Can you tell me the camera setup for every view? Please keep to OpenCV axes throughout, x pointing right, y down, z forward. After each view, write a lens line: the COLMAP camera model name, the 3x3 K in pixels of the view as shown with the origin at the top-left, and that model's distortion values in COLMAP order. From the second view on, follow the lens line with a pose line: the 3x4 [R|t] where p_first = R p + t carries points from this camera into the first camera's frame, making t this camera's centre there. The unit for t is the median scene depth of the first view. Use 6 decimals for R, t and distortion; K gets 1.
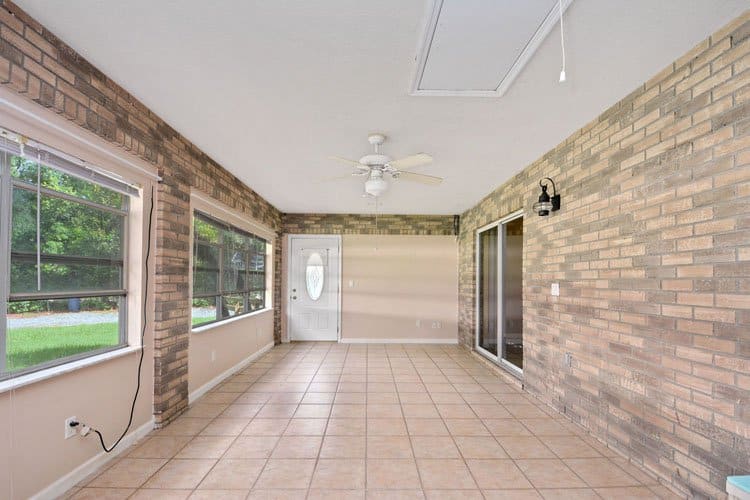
lens RADIAL K [[330.9, 0, 369.4], [0, 330.9, 276.0], [0, 0, 1]] dist [-0.007103, -0.005388]
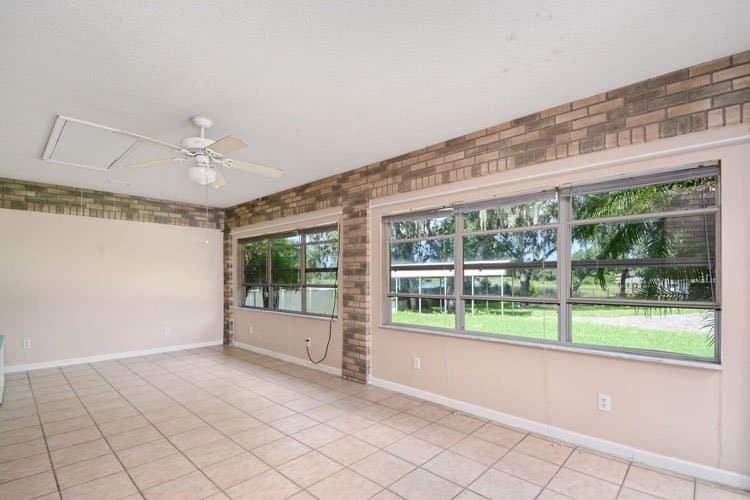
lens RADIAL K [[369.7, 0, 384.7], [0, 369.7, 276.0], [0, 0, 1]] dist [-0.010711, -0.006448]
pose [[-0.694945, -0.007285, -0.719026, 0.414409], [0.002855, 0.999913, -0.012890, 0.019006], [0.719057, -0.011011, -0.694864, 2.140041]]
